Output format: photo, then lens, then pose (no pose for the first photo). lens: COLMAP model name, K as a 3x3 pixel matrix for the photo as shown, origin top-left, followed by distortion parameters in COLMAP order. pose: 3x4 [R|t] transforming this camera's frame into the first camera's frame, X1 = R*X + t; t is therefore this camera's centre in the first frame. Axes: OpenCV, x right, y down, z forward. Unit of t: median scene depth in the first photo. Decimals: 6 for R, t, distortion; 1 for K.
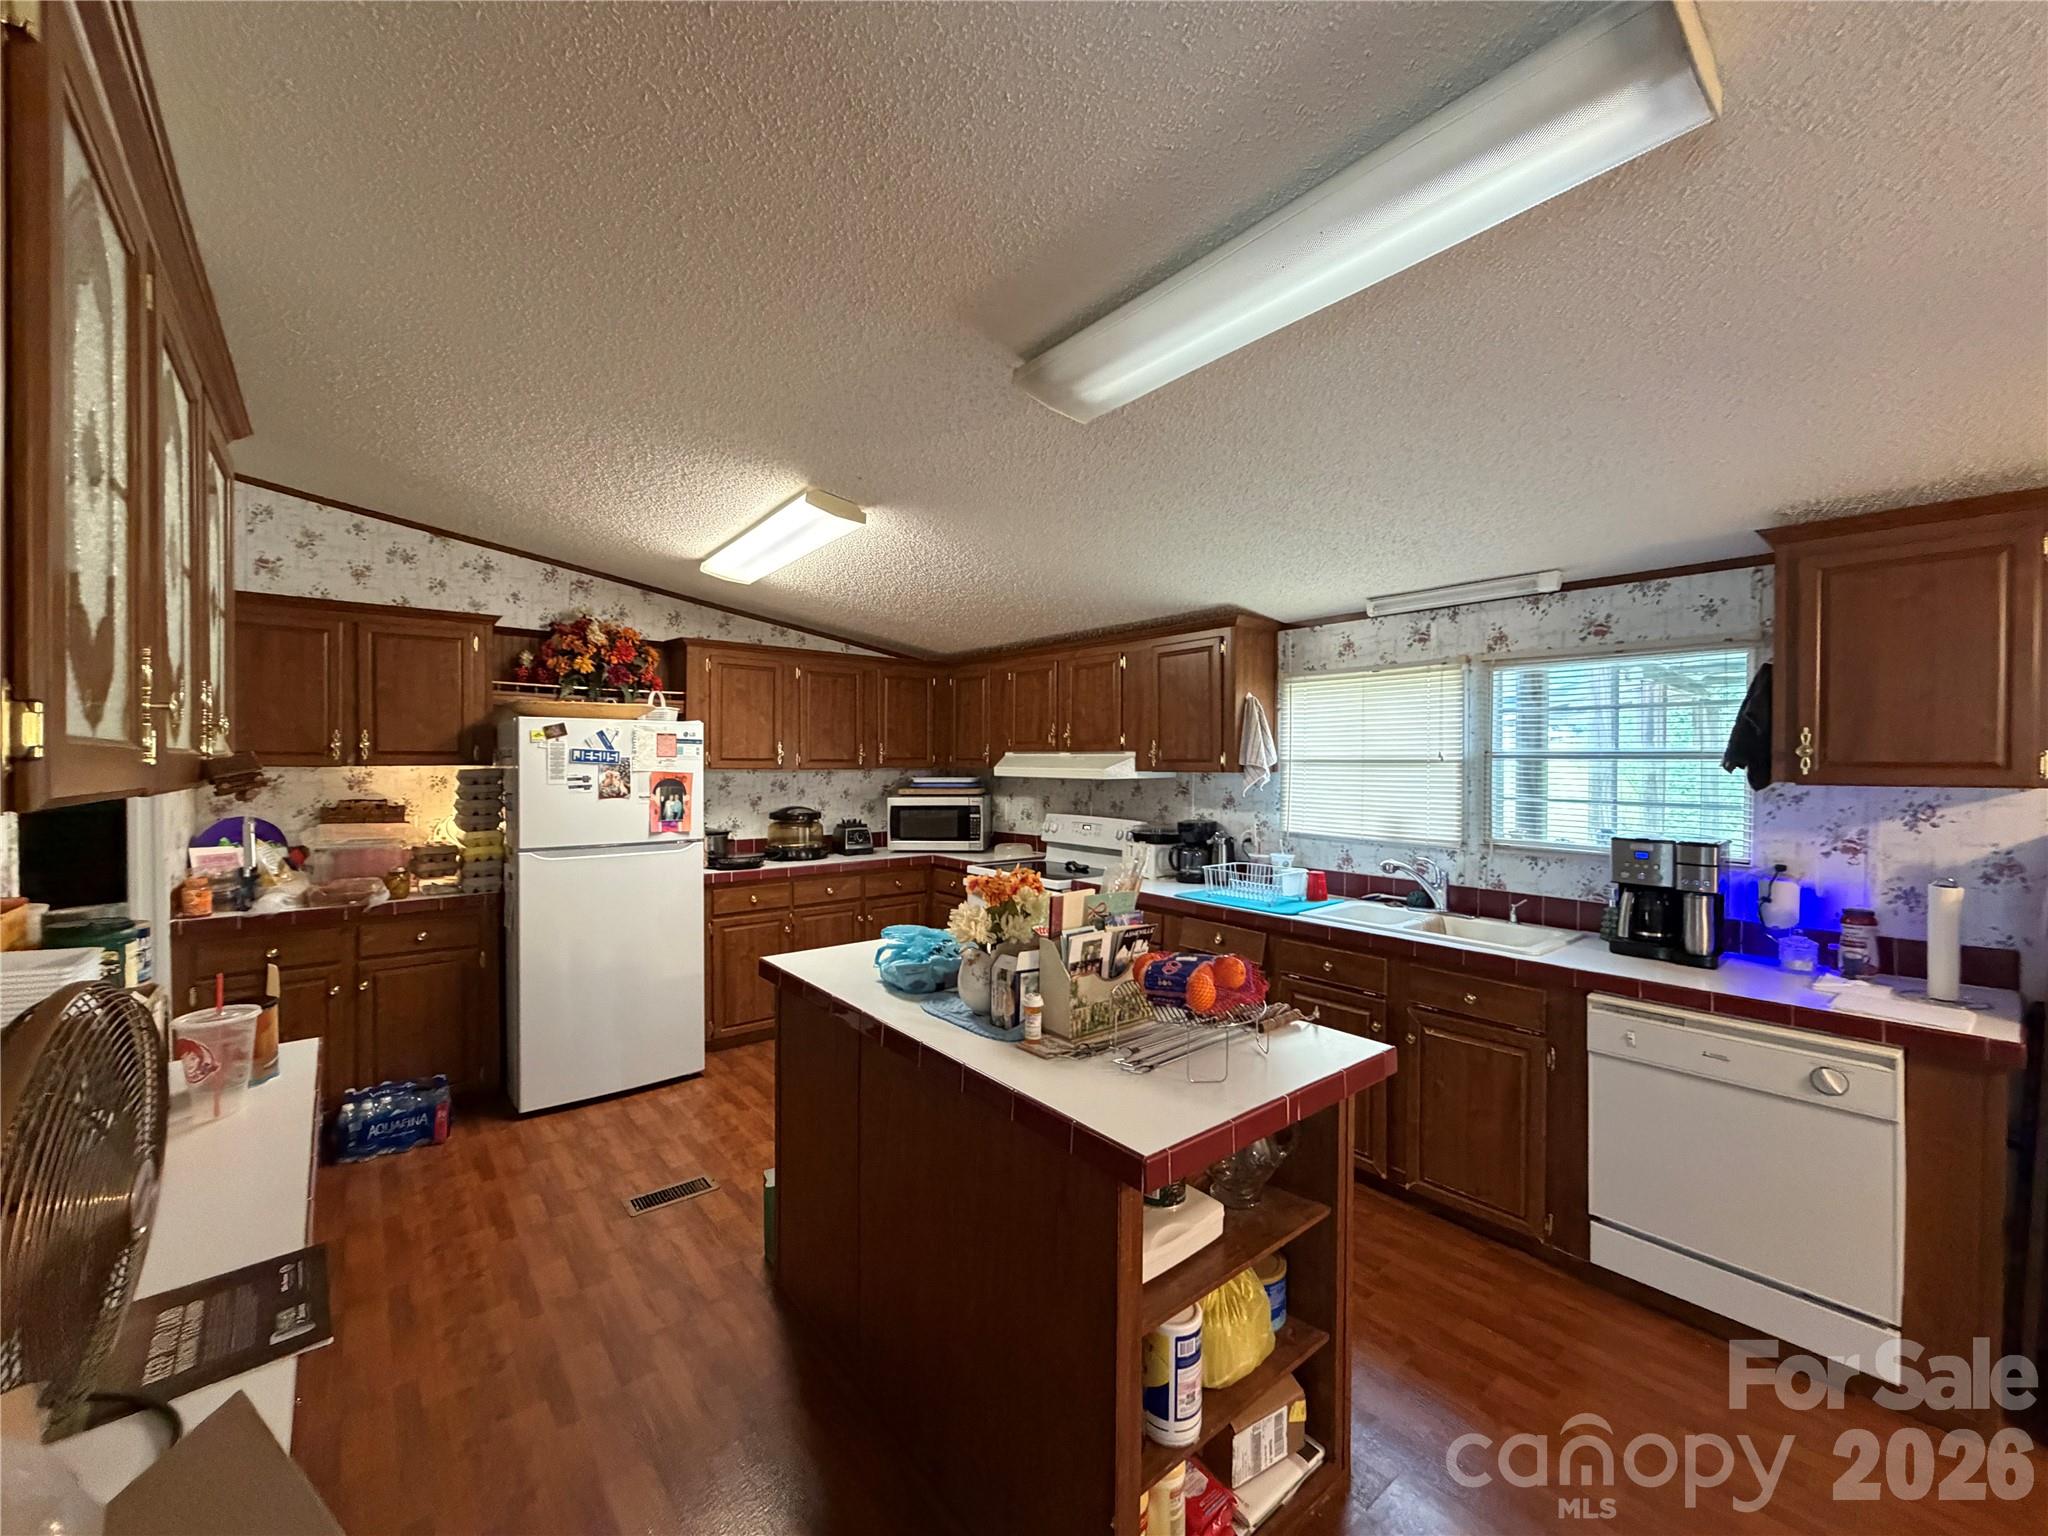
lens RADIAL K [[816.3, 0, 1020.9], [0, 816.3, 768.5], [0, 0, 1]] dist [0.000399, 0.000033]
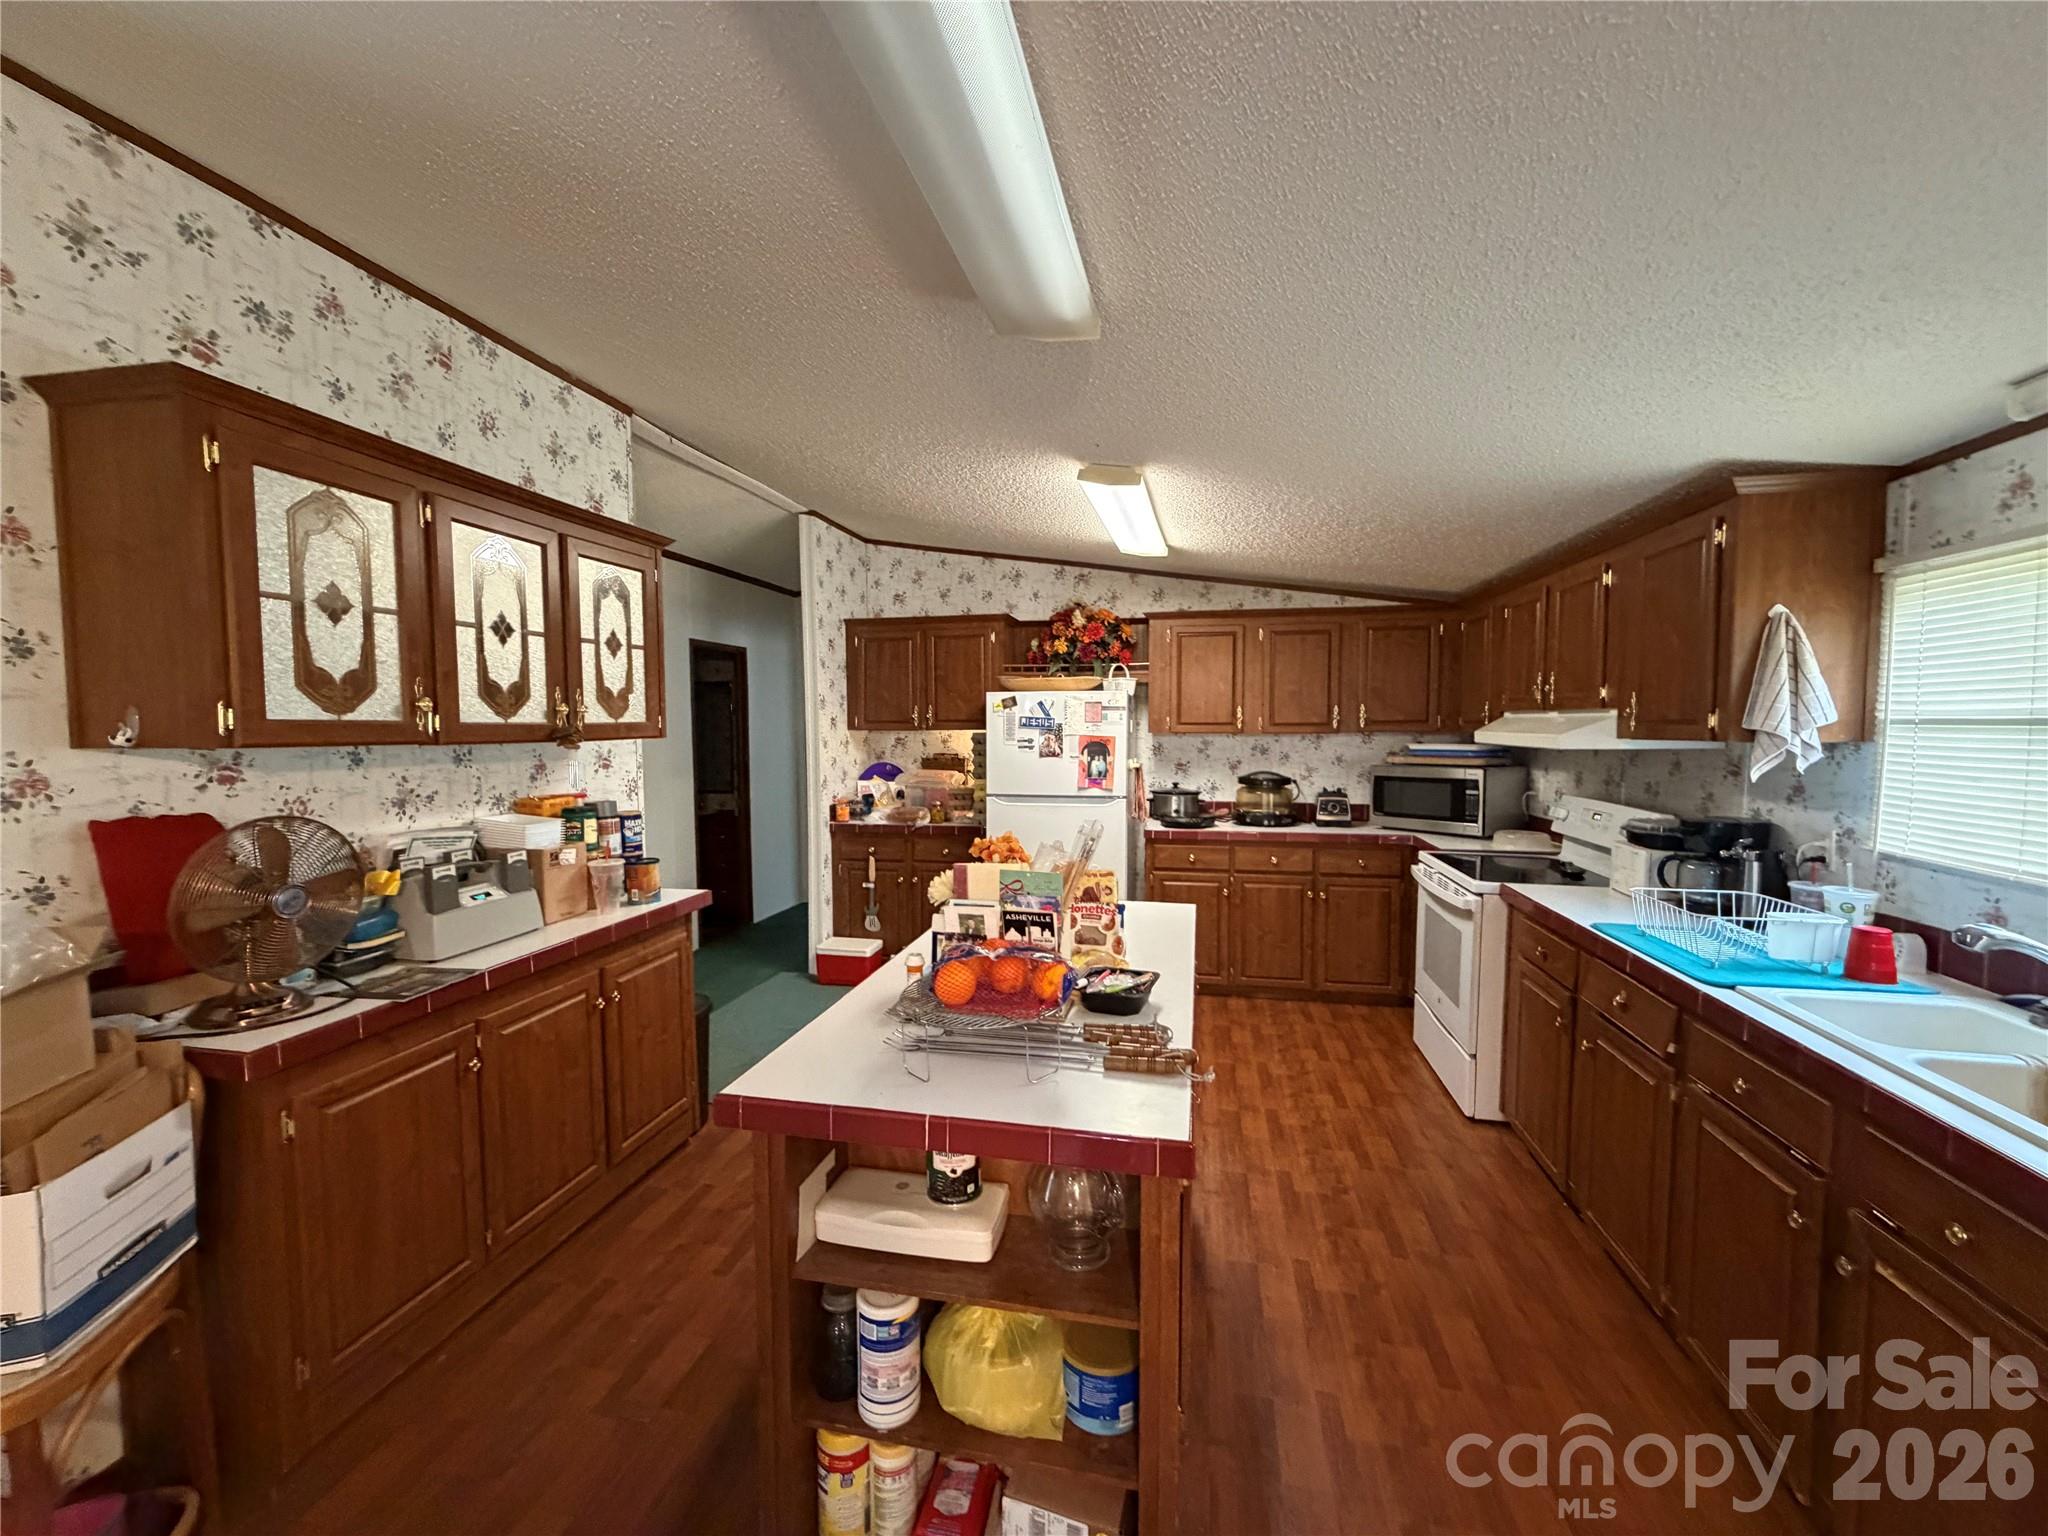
lens RADIAL K [[816.3, 0, 1020.9], [0, 816.3, 768.5], [0, 0, 1]] dist [0.000399, 0.000033]
pose [[0.622876, 0.037407, -0.781426, 0.382569], [-0.002047, 0.998931, 0.046188, -0.002061], [0.782318, -0.027170, 0.622287, 0.201304]]
